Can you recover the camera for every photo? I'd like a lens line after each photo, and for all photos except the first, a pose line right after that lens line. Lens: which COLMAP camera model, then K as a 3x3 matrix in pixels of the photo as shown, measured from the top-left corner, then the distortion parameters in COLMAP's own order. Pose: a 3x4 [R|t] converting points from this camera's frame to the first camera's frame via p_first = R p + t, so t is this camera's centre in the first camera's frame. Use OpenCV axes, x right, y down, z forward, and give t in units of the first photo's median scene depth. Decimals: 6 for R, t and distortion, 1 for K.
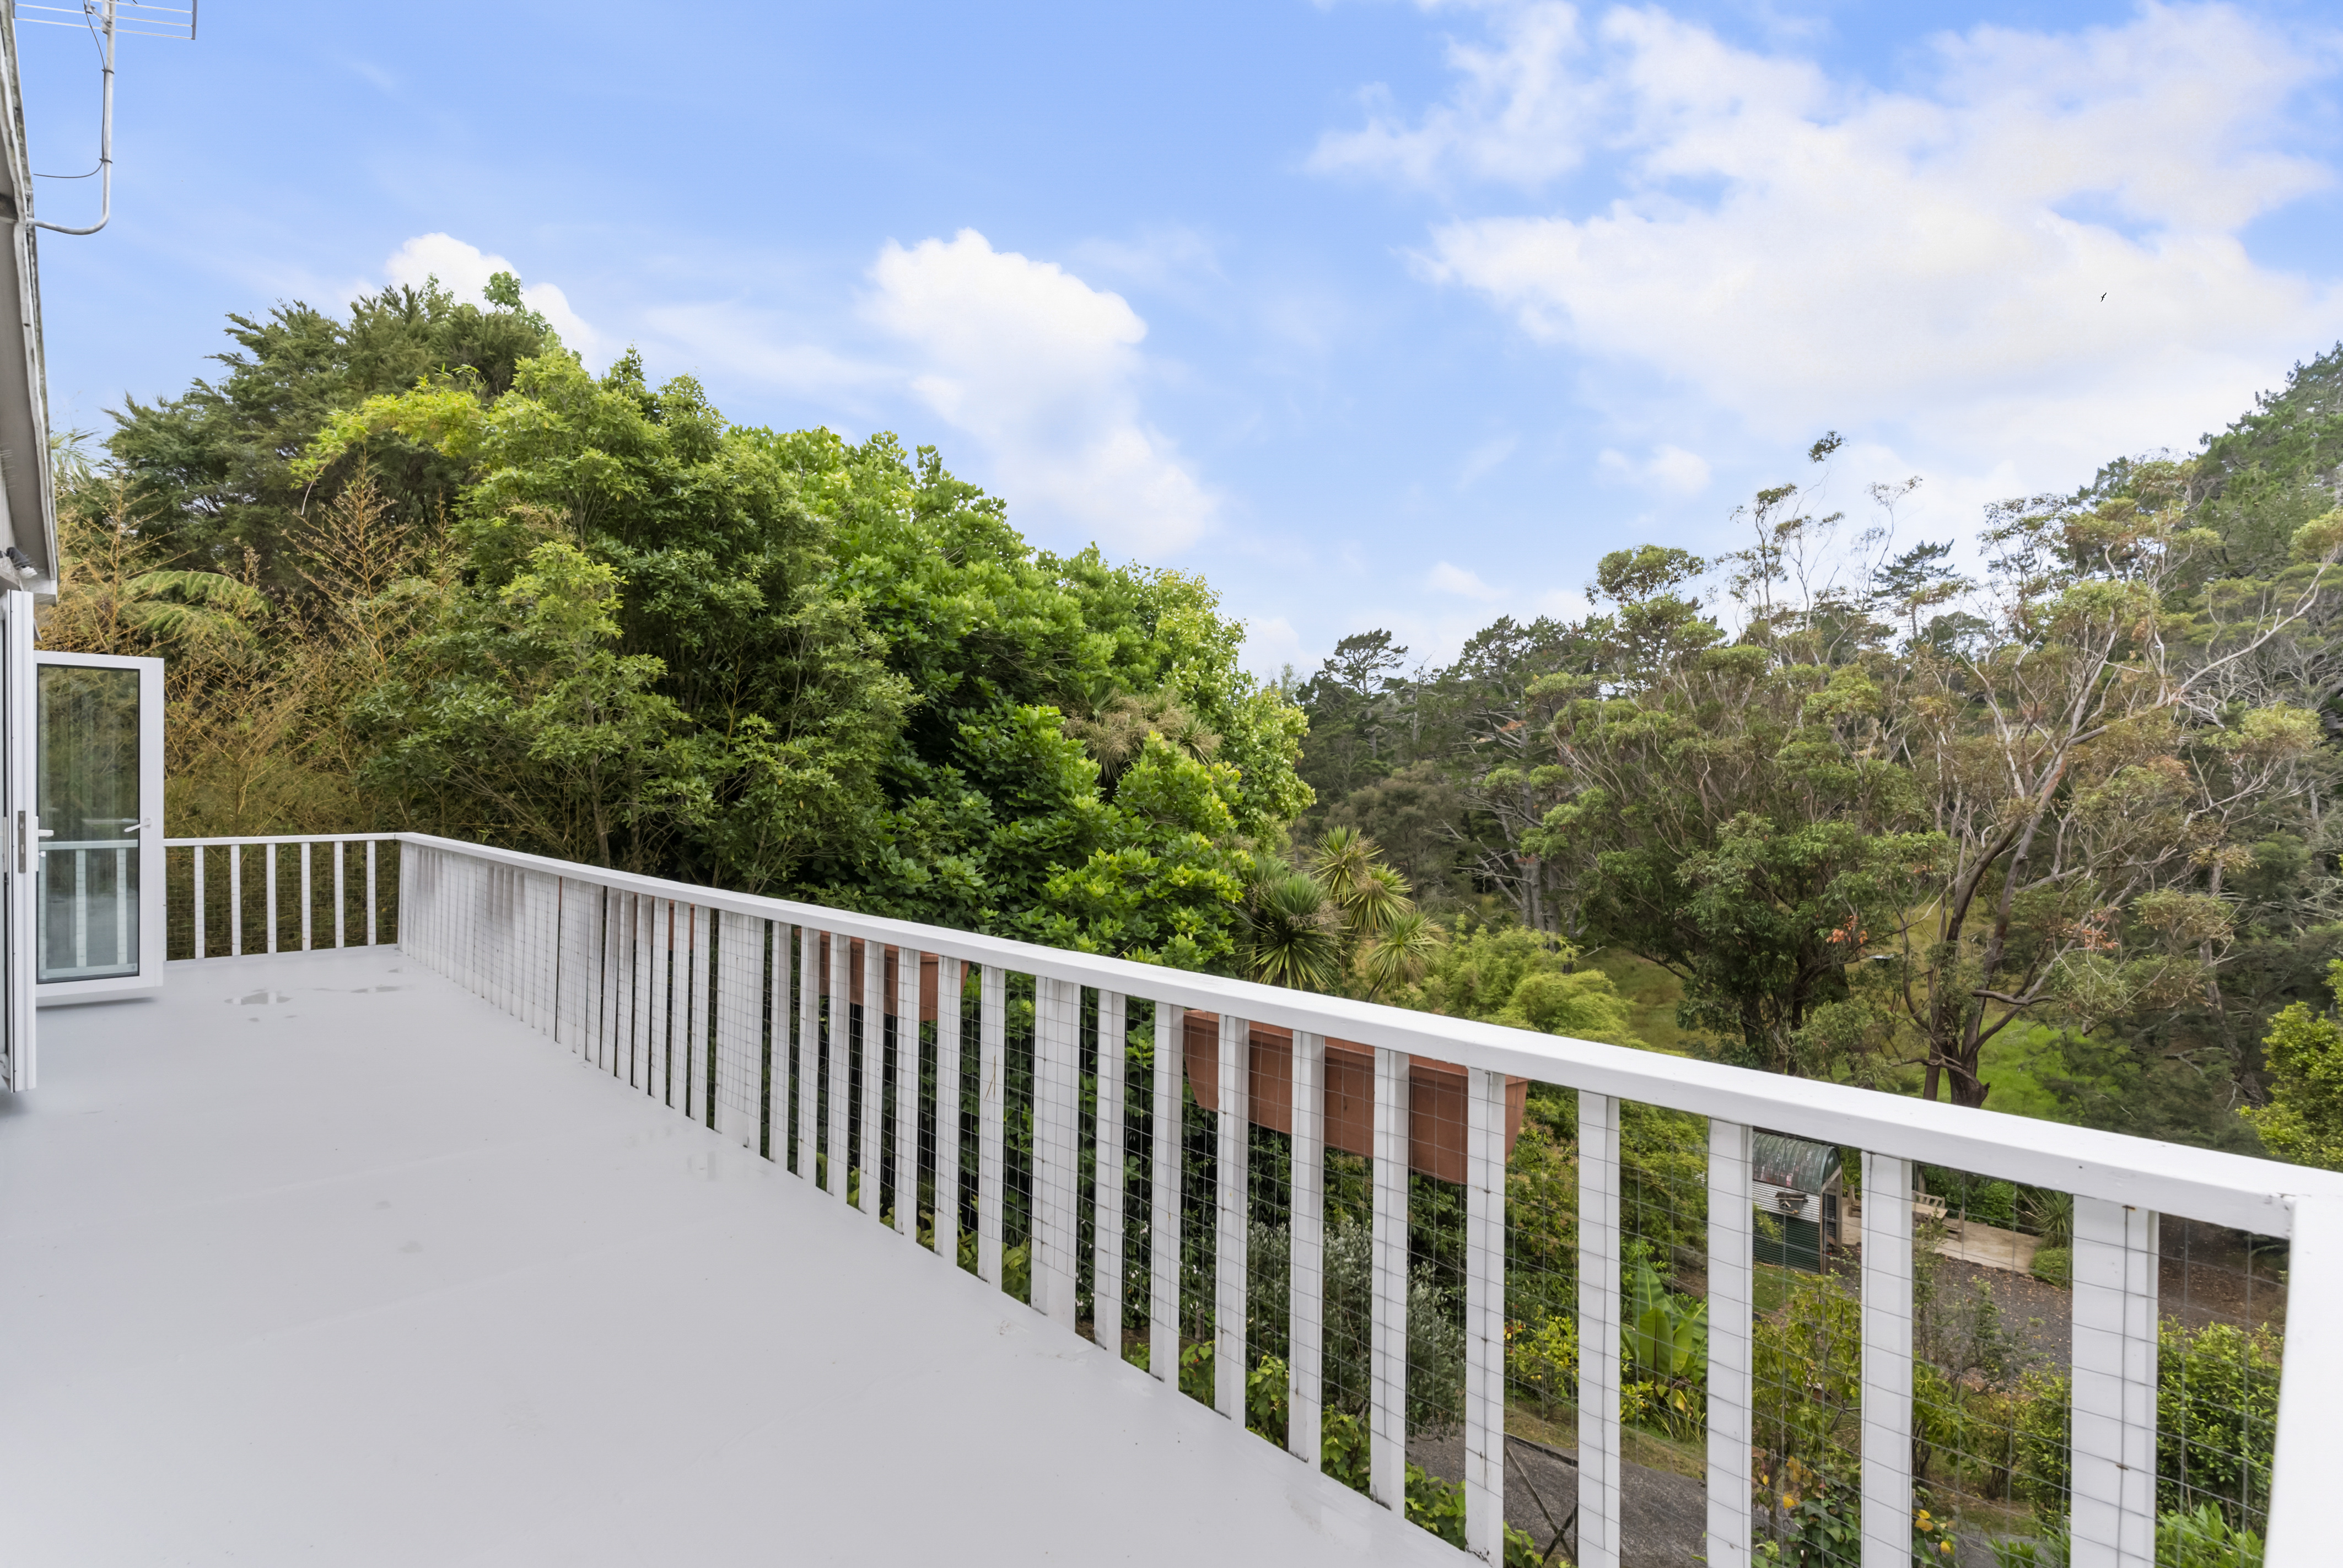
lens RADIAL K [[1136.8, 0, 1190.9], [0, 1136.8, 779.2], [0, 0, 1]] dist [0.004055, -0.002030]
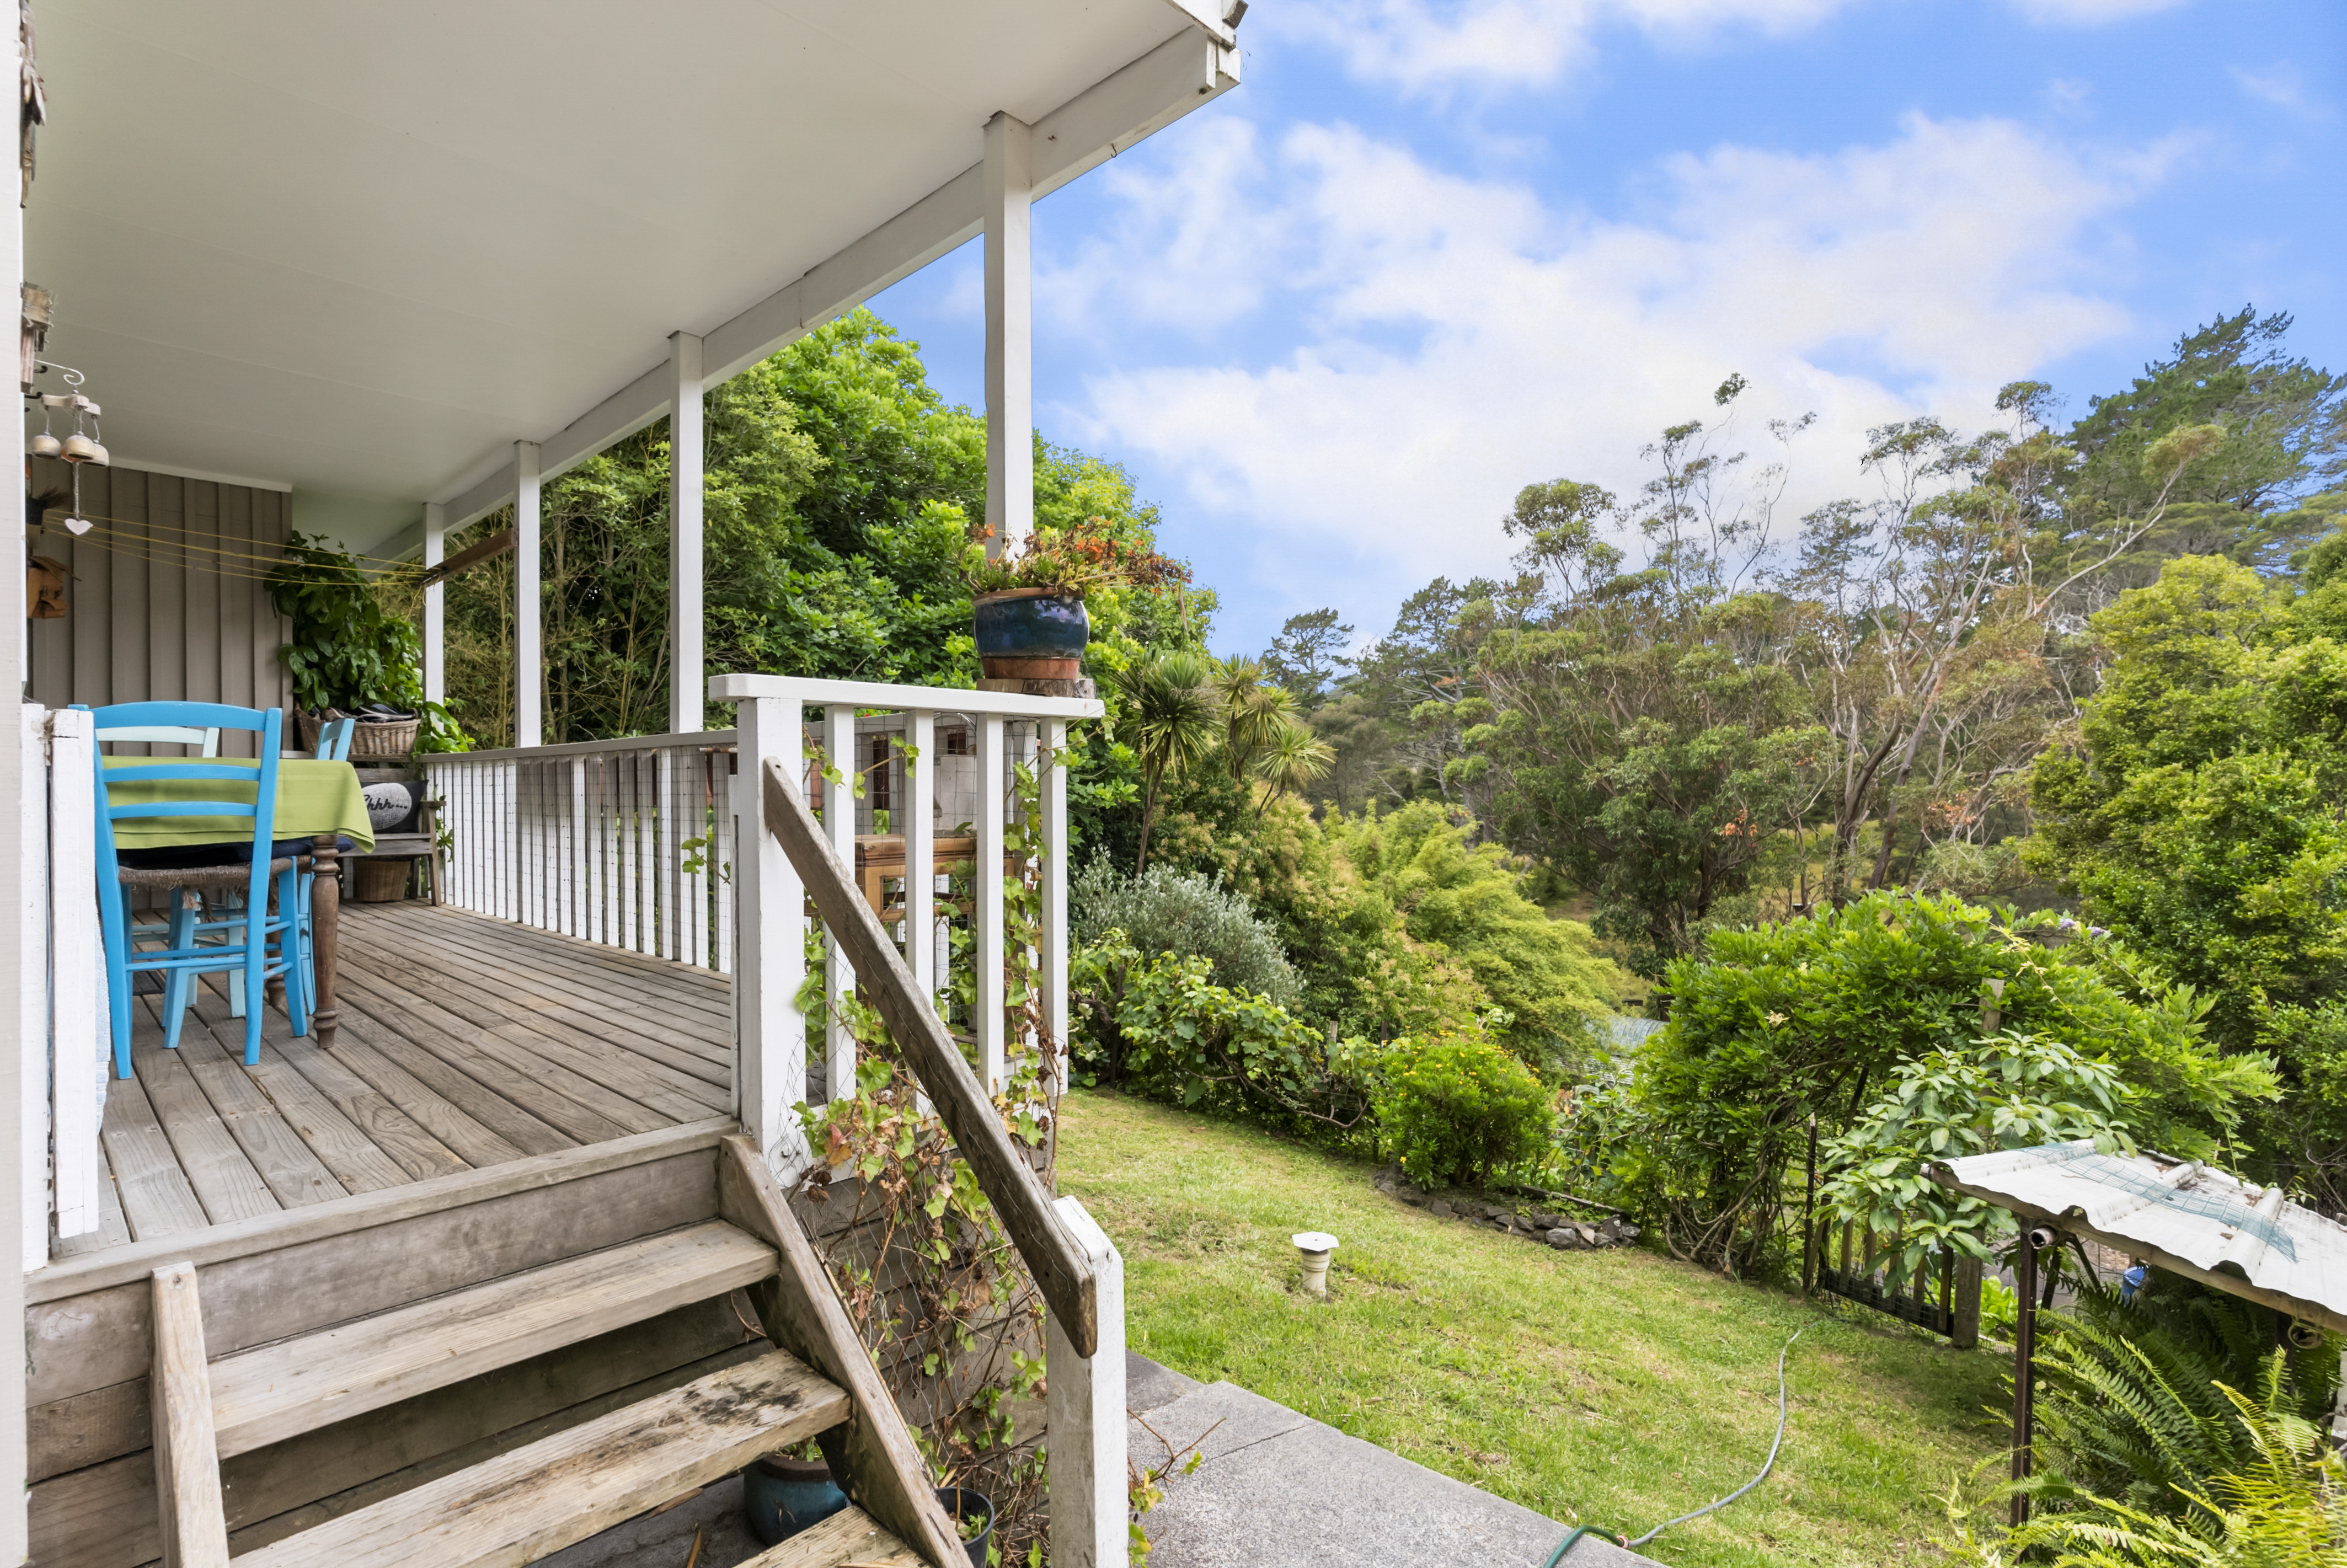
lens RADIAL K [[1138.7, 0, 1193.0], [0, 1138.7, 797.0], [0, 0, 1]] dist [0.004055, -0.002030]
pose [[0.999410, -0.004542, 0.034044, 0.025678], [0.004499, 0.999989, 0.001348, 0.083738], [-0.034049, -0.001194, 0.999419, -0.036516]]
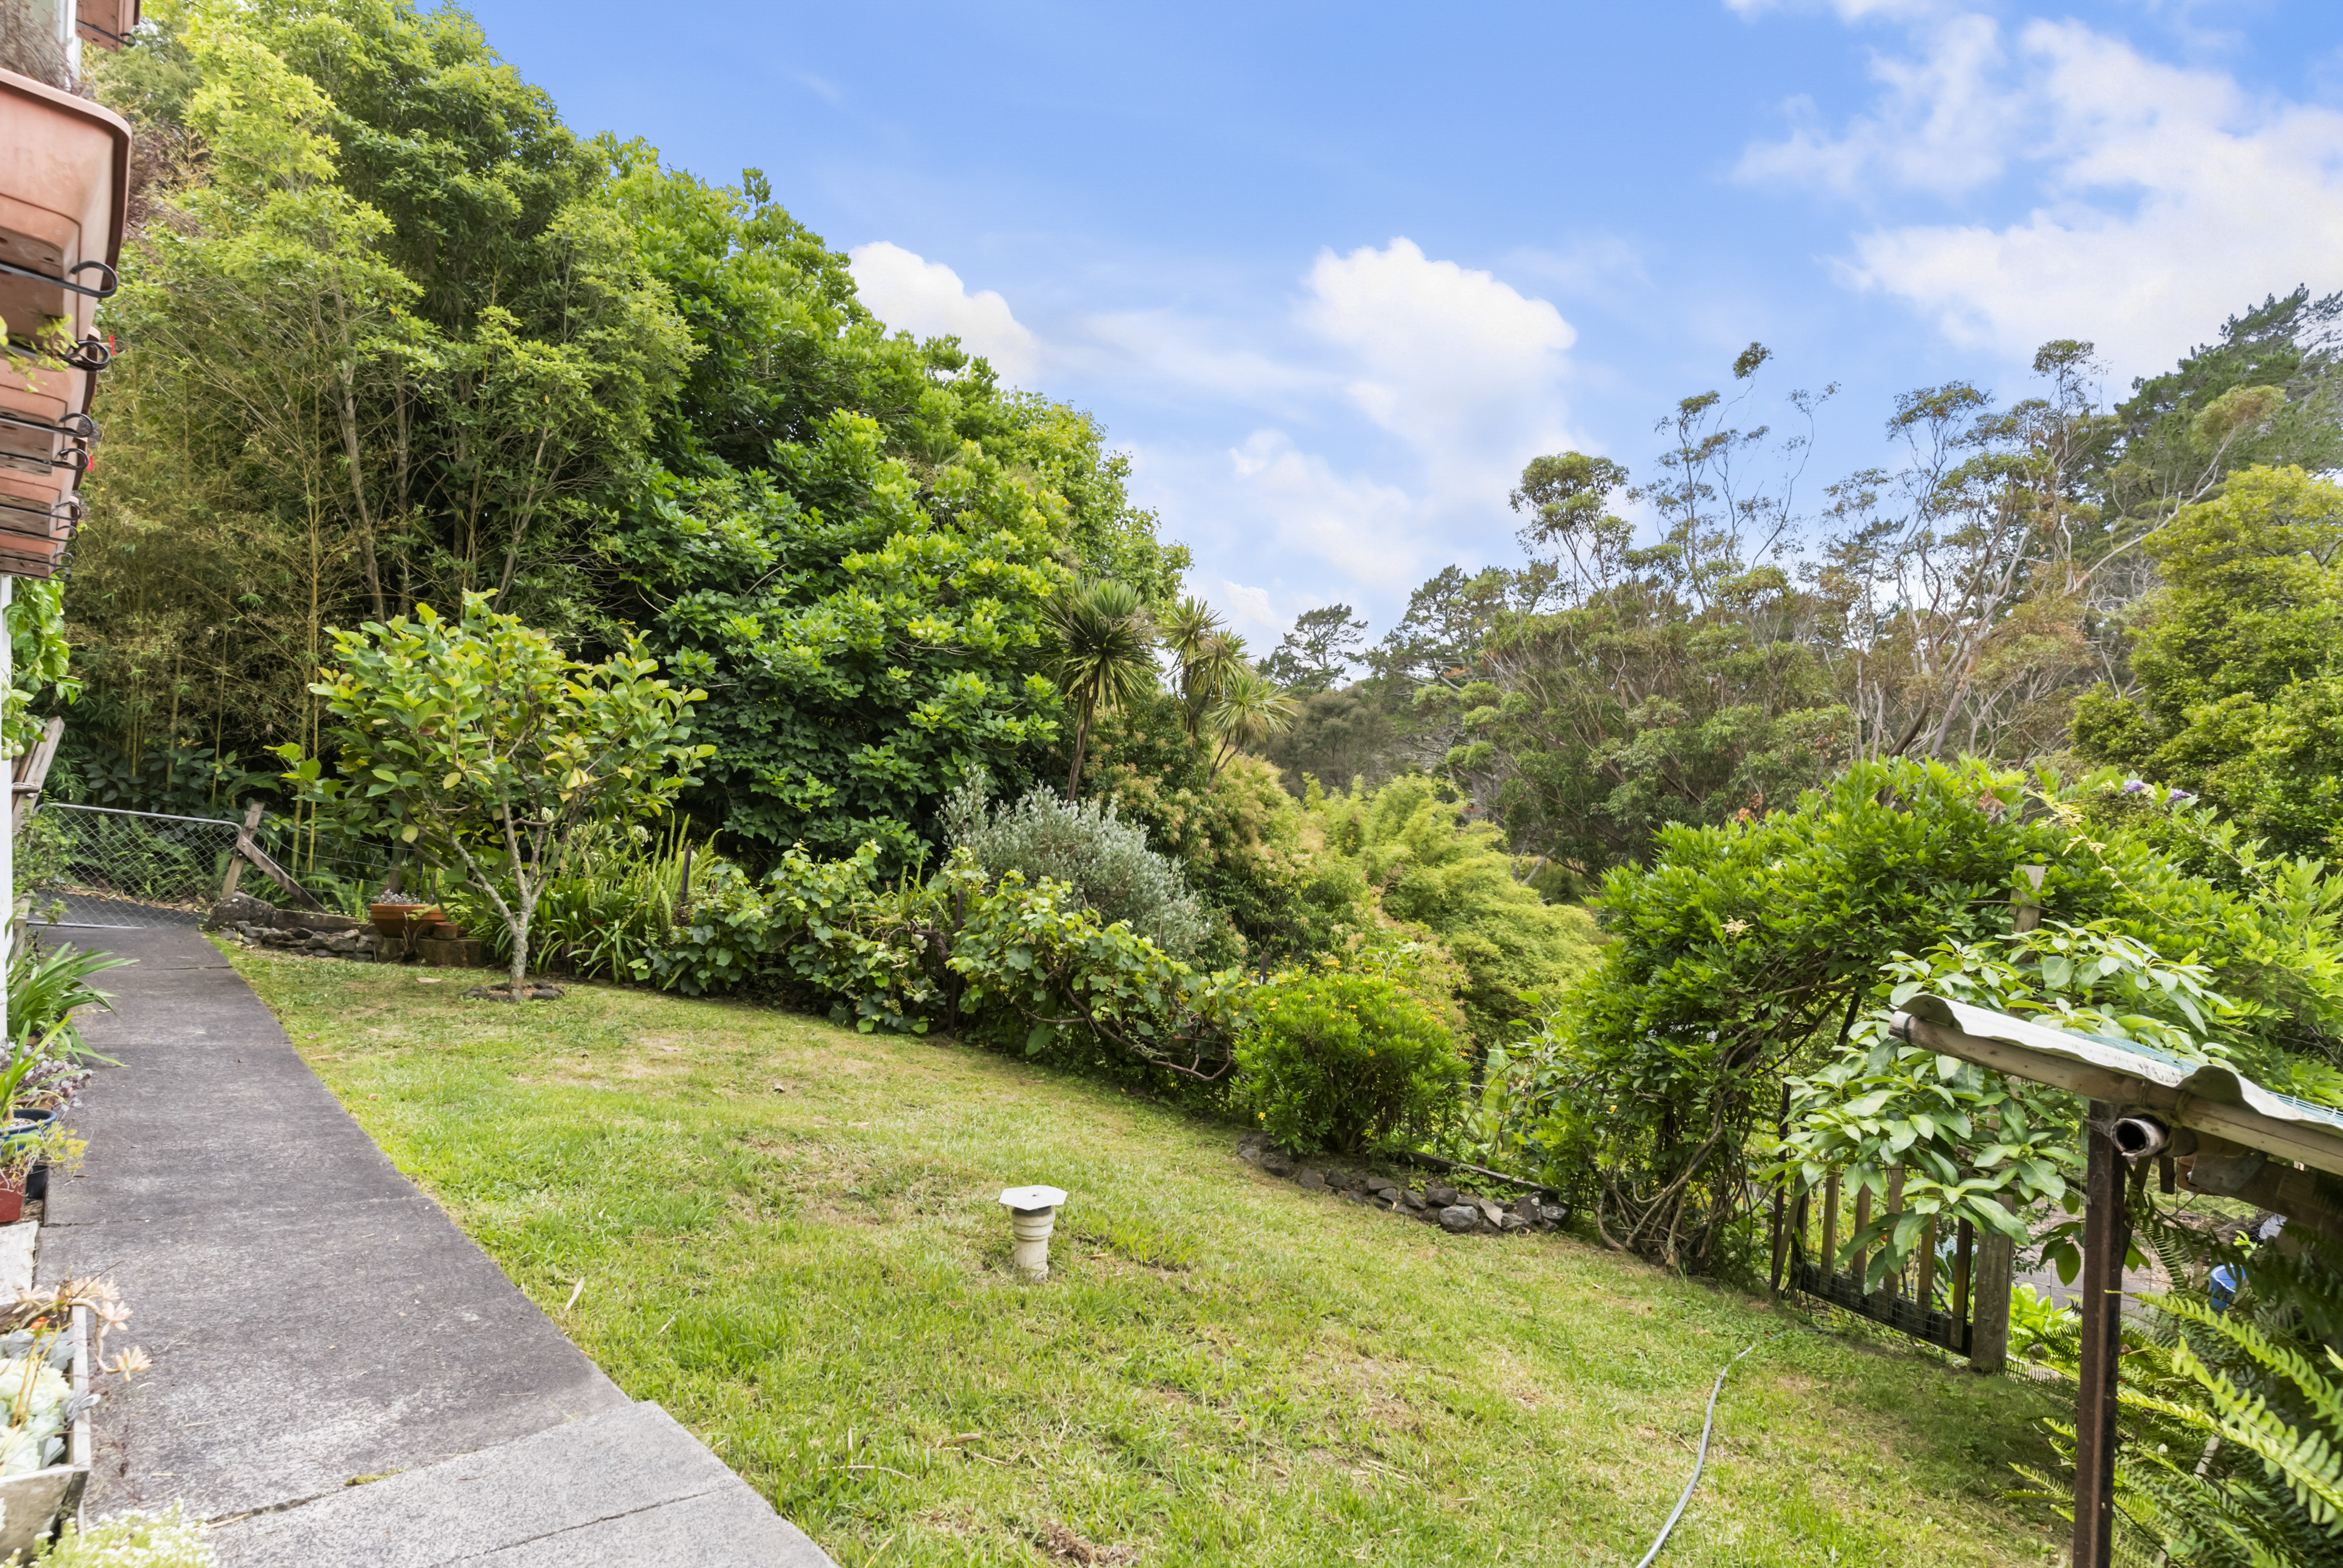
lens RADIAL K [[1136.7, 0, 1191.9], [0, 1136.7, 795.1], [0, 0, 1]] dist [0.004055, -0.002030]
pose [[0.999904, 0.006093, 0.012407, 0.057626], [-0.006002, 0.999955, -0.007410, 0.105317], [-0.012452, 0.007335, 0.999896, 0.006270]]
